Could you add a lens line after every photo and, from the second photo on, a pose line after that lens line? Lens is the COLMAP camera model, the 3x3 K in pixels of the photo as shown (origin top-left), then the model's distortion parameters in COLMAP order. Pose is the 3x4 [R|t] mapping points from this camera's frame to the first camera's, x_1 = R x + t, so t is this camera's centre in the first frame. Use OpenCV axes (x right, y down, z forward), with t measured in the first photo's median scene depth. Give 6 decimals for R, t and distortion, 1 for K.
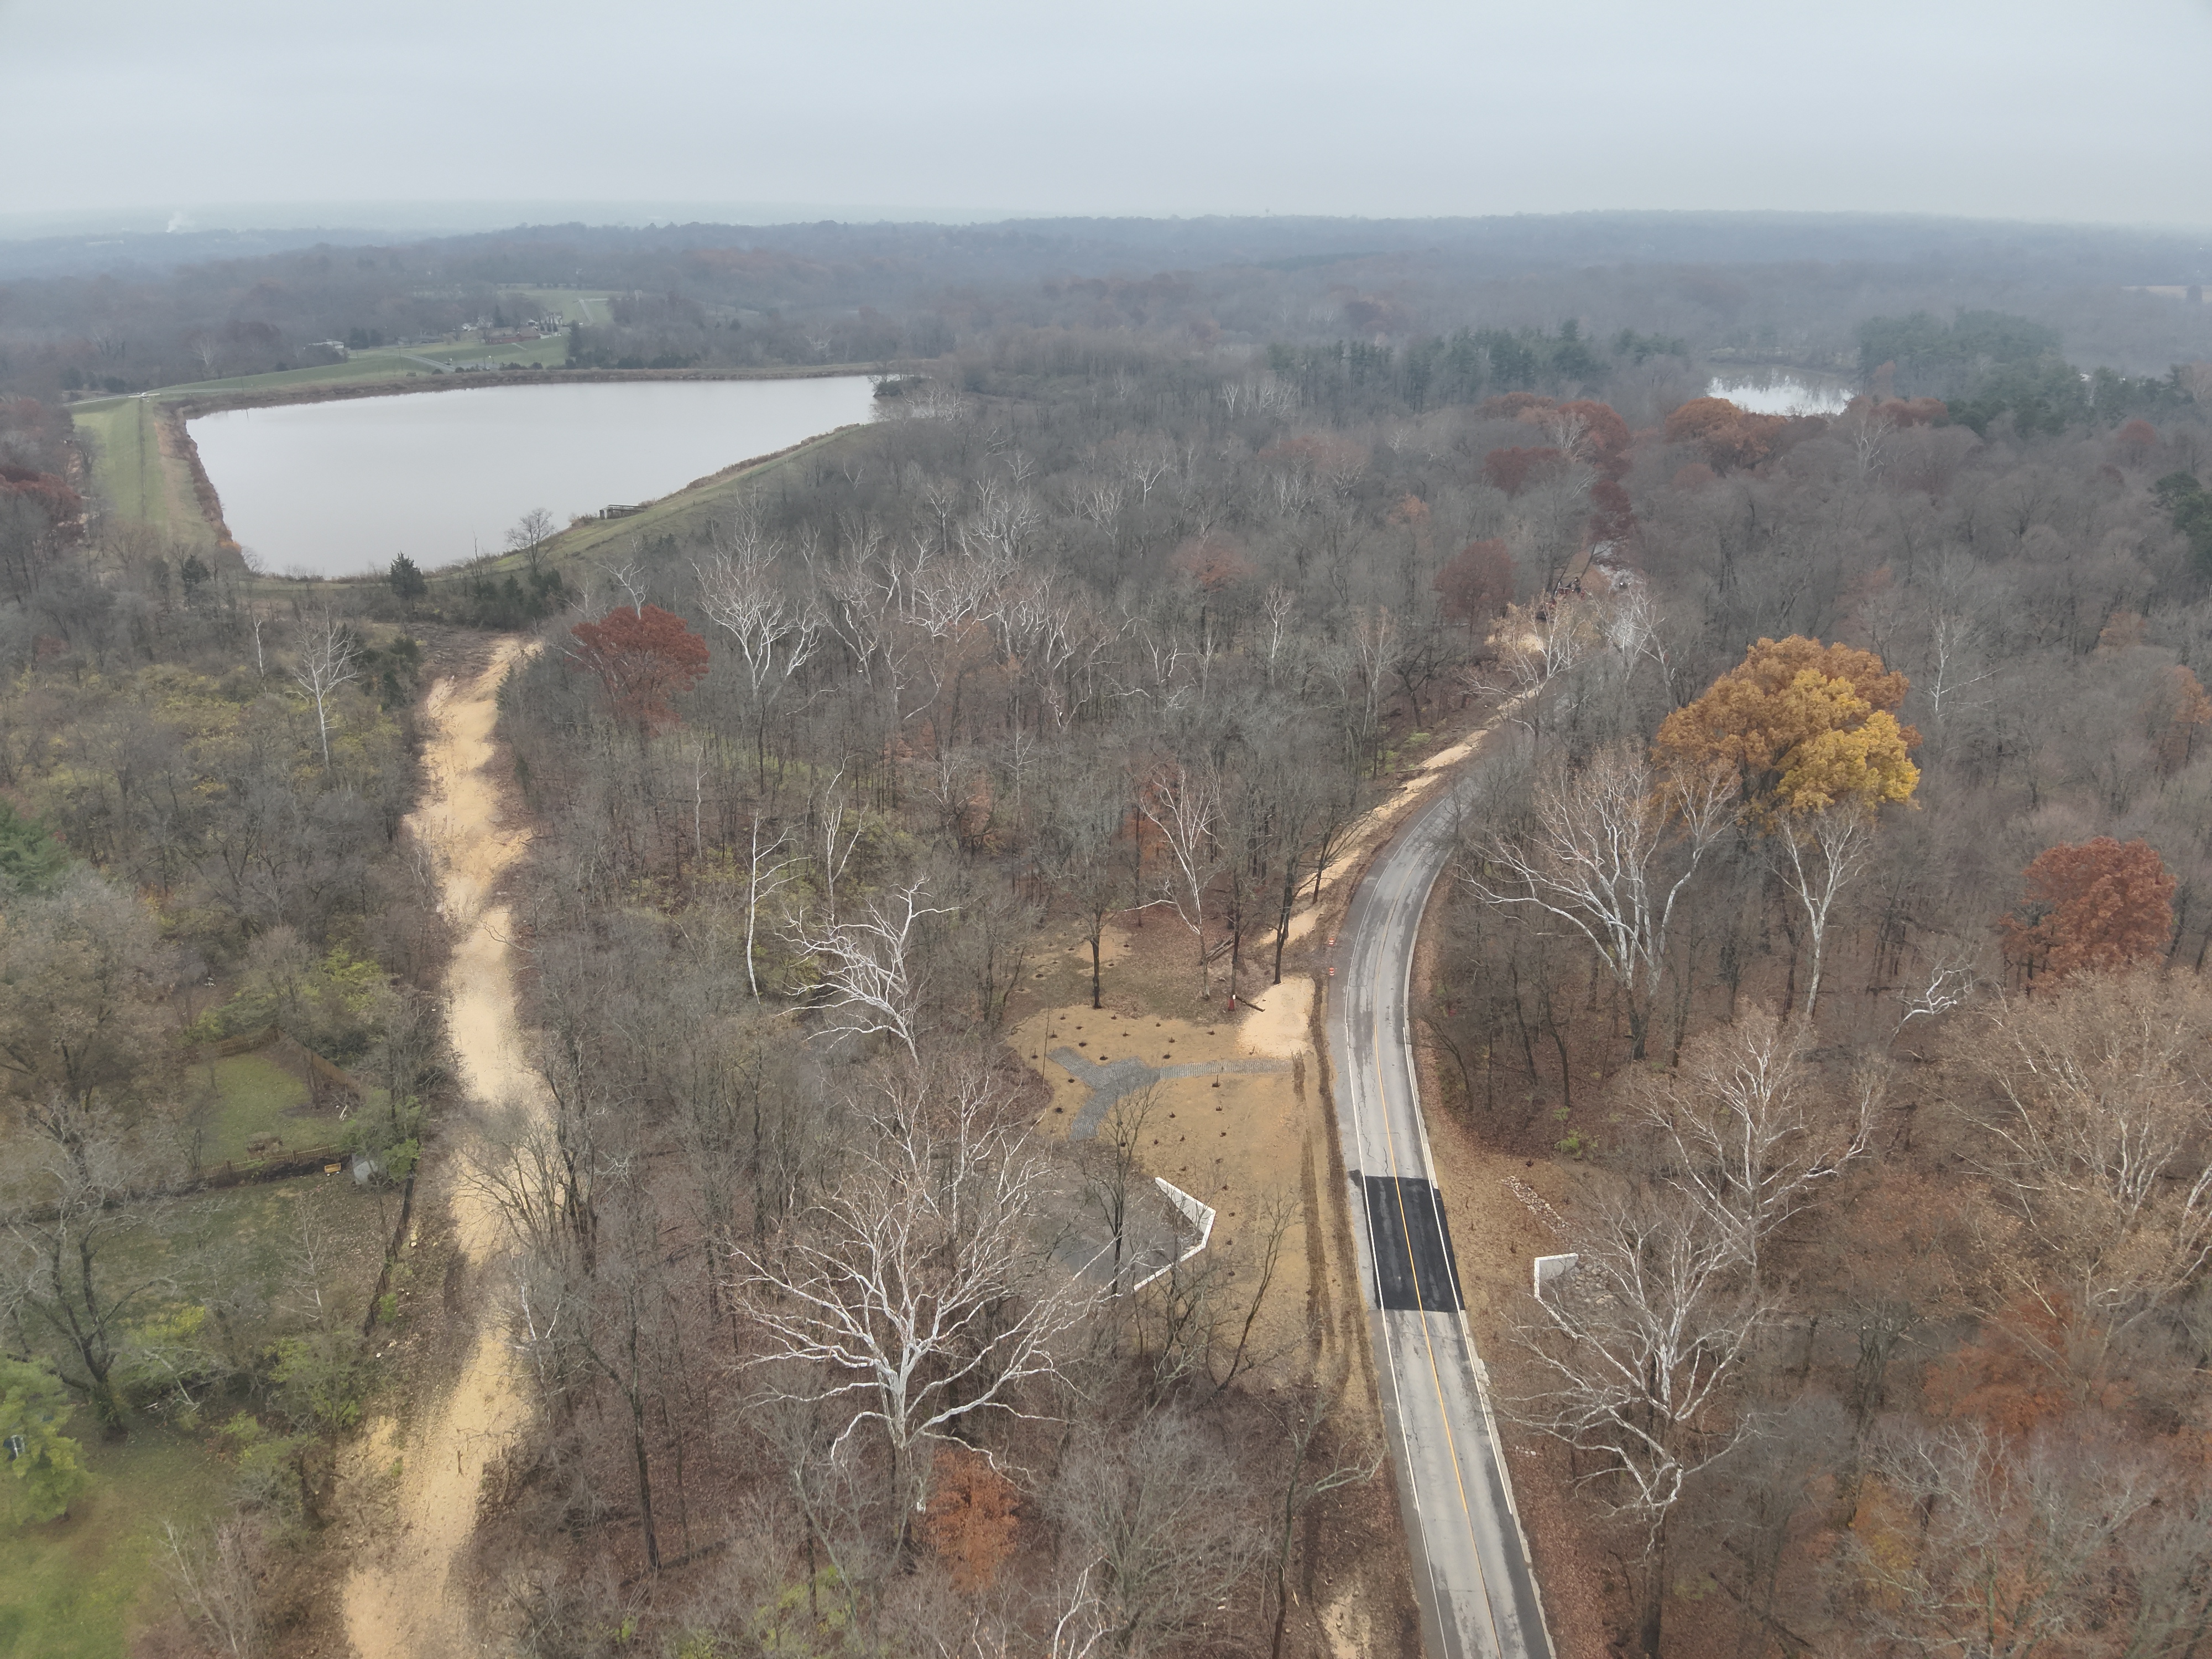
lens RADIAL K [[1580.4, 0, 1106.3], [0, 1580.4, 852.2], [0, 0, 1]] dist [0.161654, -0.297794]
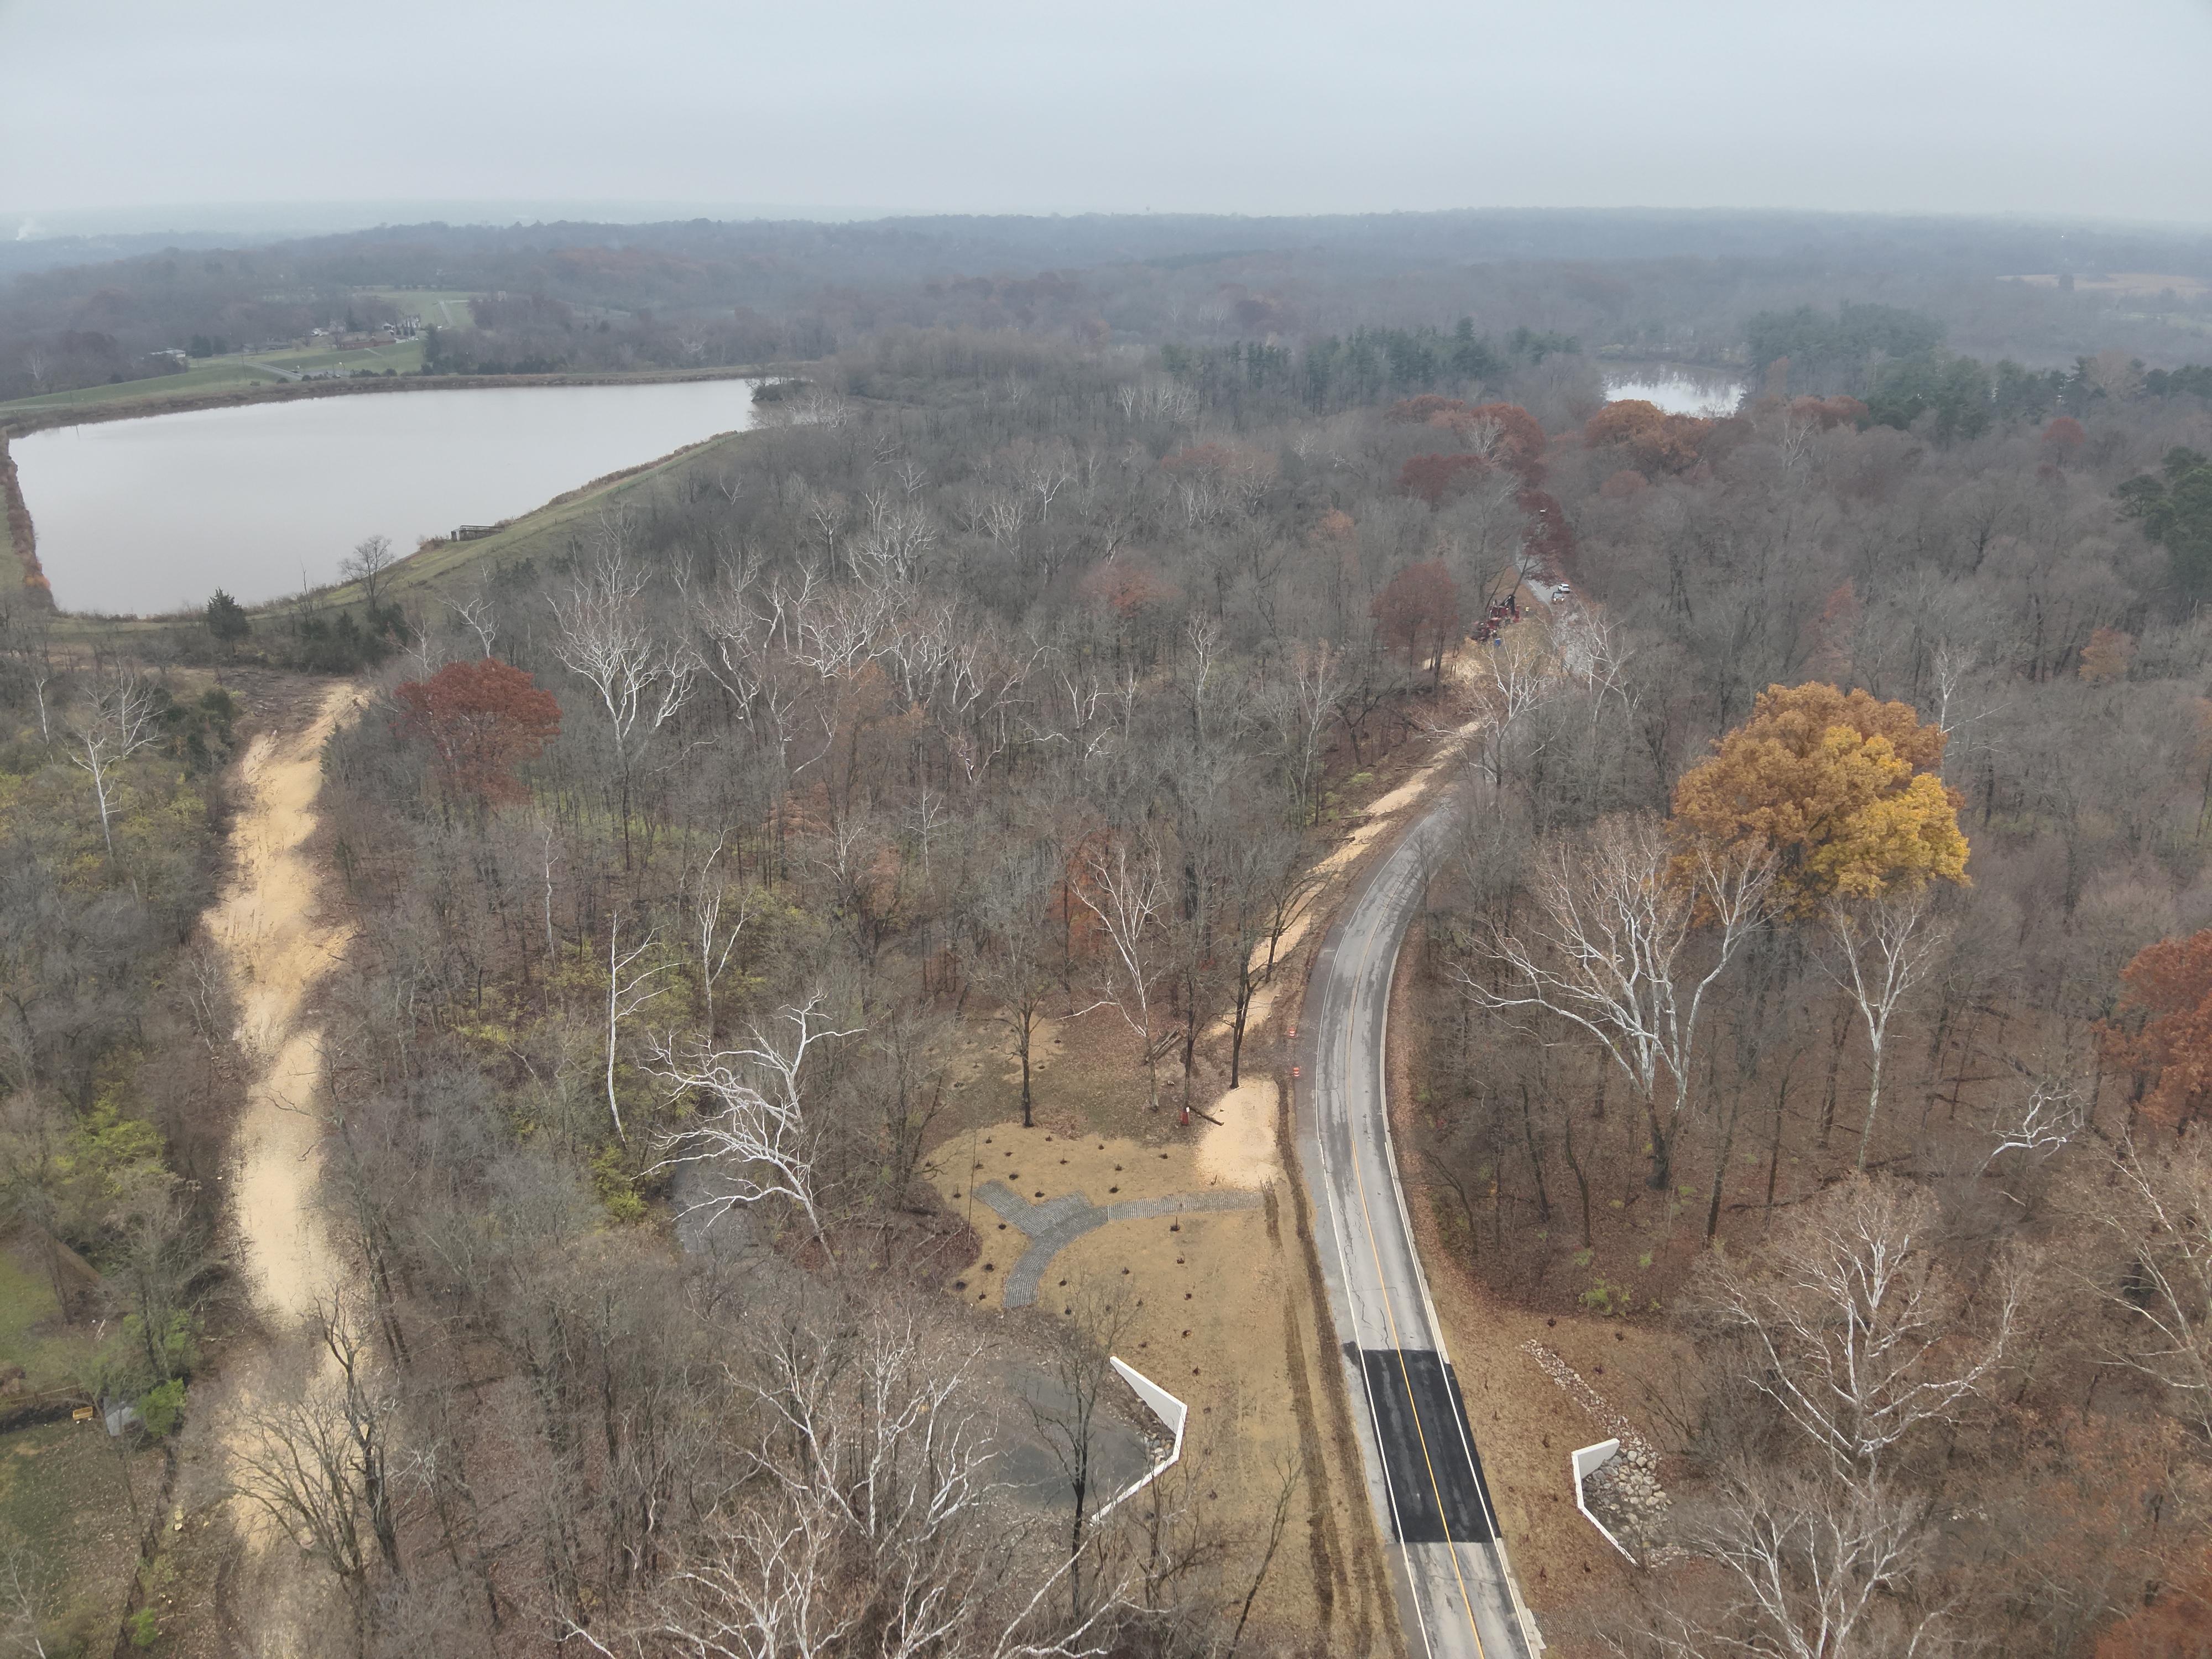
lens RADIAL K [[1575.0, 0, 1104.9], [0, 1575.0, 853.7], [0, 0, 1]] dist [0.145796, -0.249252]
pose [[0.997579, -0.027863, 0.063719, -0.013145], [0.027659, 0.999609, 0.004094, -0.045843], [-0.063808, -0.002321, 0.997959, 0.125307]]
